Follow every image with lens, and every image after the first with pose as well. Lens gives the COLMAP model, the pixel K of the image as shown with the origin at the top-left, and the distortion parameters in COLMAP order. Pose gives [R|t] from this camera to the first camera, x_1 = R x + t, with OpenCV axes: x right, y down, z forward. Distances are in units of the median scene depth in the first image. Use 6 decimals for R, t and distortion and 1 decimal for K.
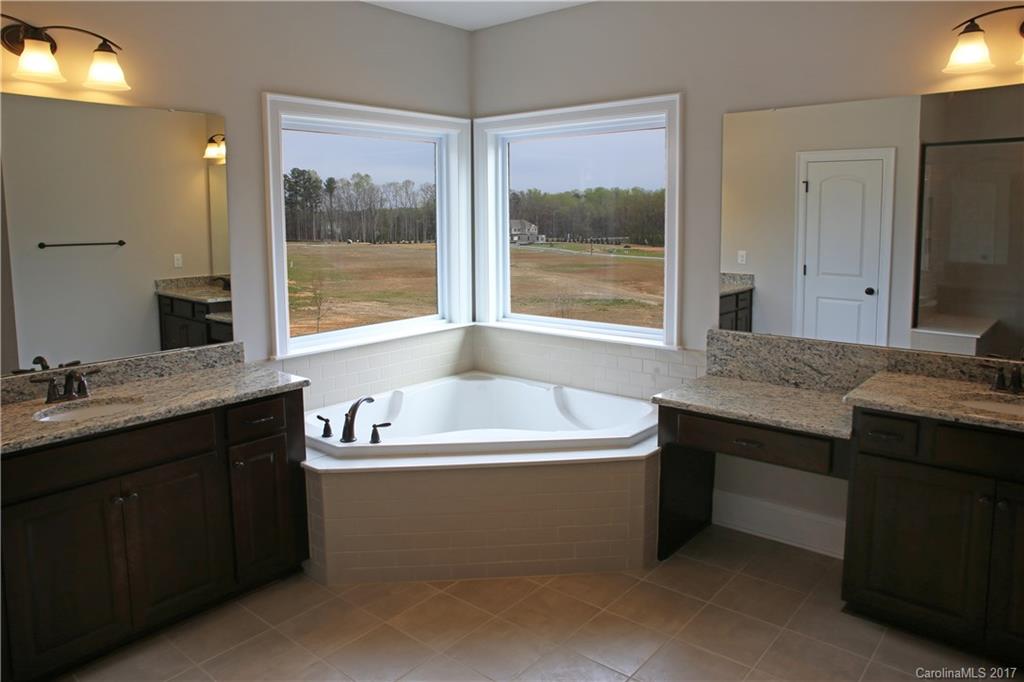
lens RADIAL K [[716.4, 0, 511.4], [0, 716.4, 304.9], [0, 0, 1]] dist [-0.125437, 0.103399]
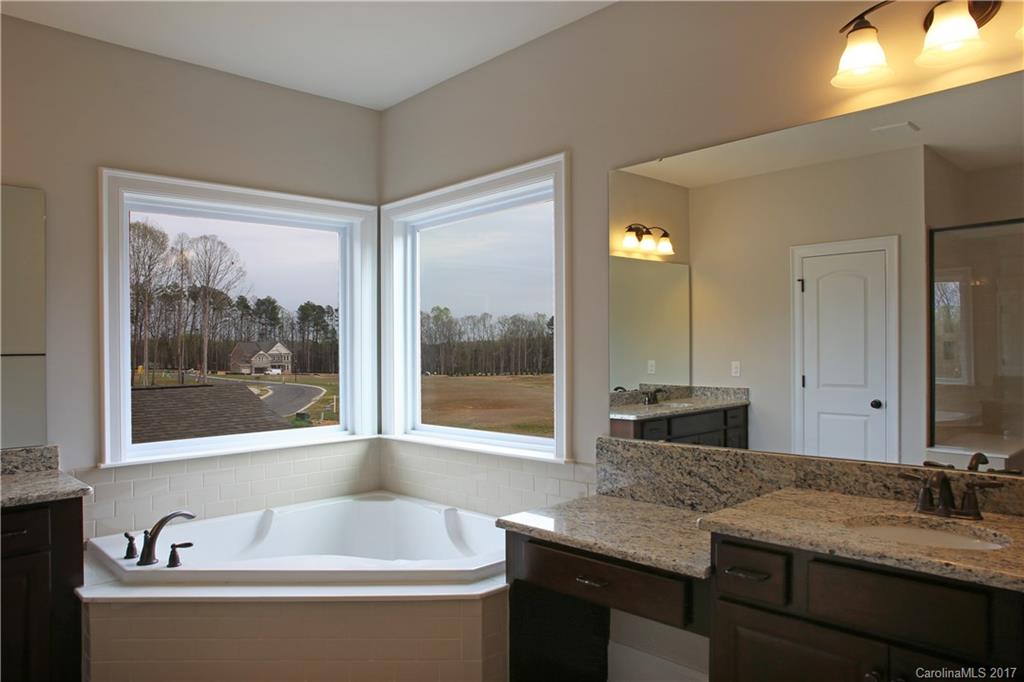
lens RADIAL K [[734.9, 0, 511.4], [0, 734.9, 355.7], [0, 0, 1]] dist [-0.131231, 0.129725]
pose [[0.996092, -0.003168, -0.088261, 0.275395], [-0.006650, 0.993830, -0.110719, 0.038675], [0.088067, 0.110873, 0.989925, 0.179960]]
